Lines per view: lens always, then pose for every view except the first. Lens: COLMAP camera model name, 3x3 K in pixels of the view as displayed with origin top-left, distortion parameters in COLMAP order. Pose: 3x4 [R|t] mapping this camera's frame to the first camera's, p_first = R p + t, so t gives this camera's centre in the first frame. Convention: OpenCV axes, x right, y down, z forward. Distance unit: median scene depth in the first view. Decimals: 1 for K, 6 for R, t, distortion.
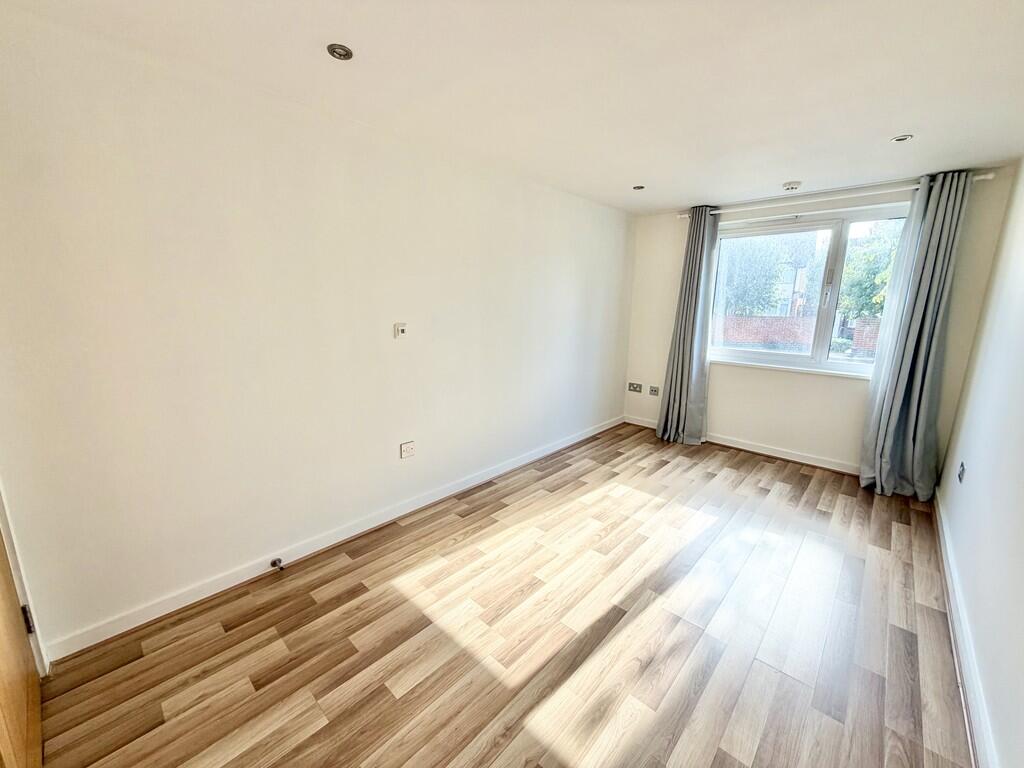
lens RADIAL K [[407.1, 0, 505.5], [0, 407.1, 384.1], [0, 0, 1]] dist [-0.000948, -0.000232]
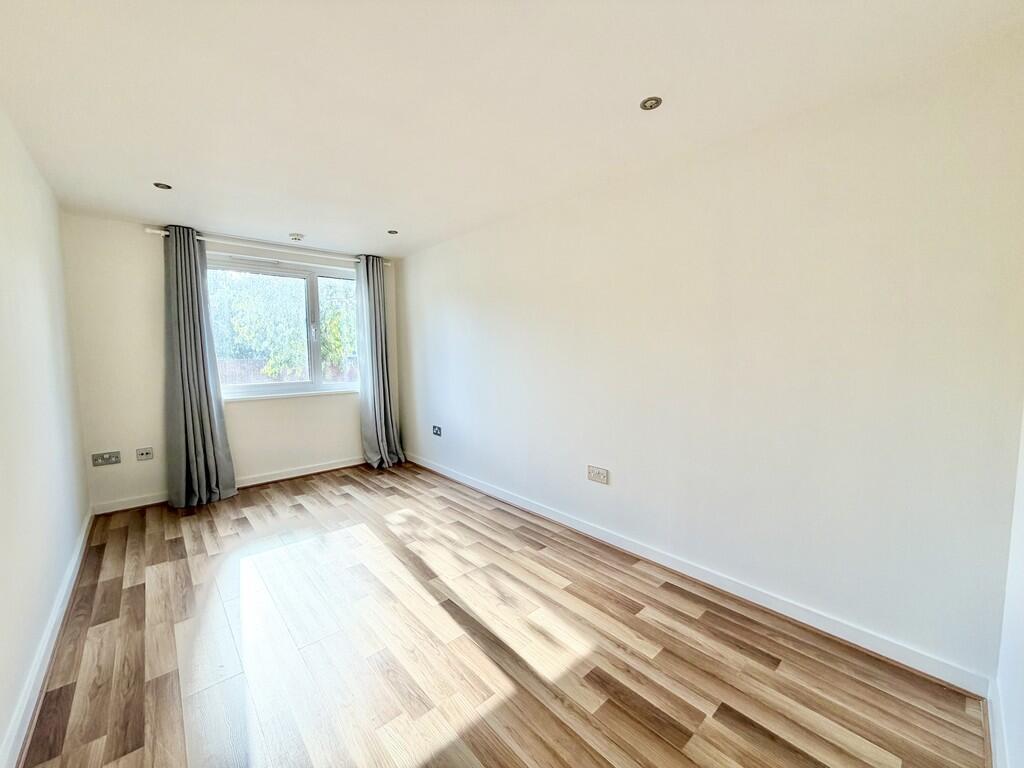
lens RADIAL K [[408.1, 0, 509.5], [0, 408.1, 384.5], [0, 0, 1]] dist [0.000646, -0.000033]
pose [[0.083450, -0.097443, 0.991736, -0.405436], [0.208576, 0.974872, 0.078235, -0.035667], [-0.974439, 0.200323, 0.101678, 0.335093]]
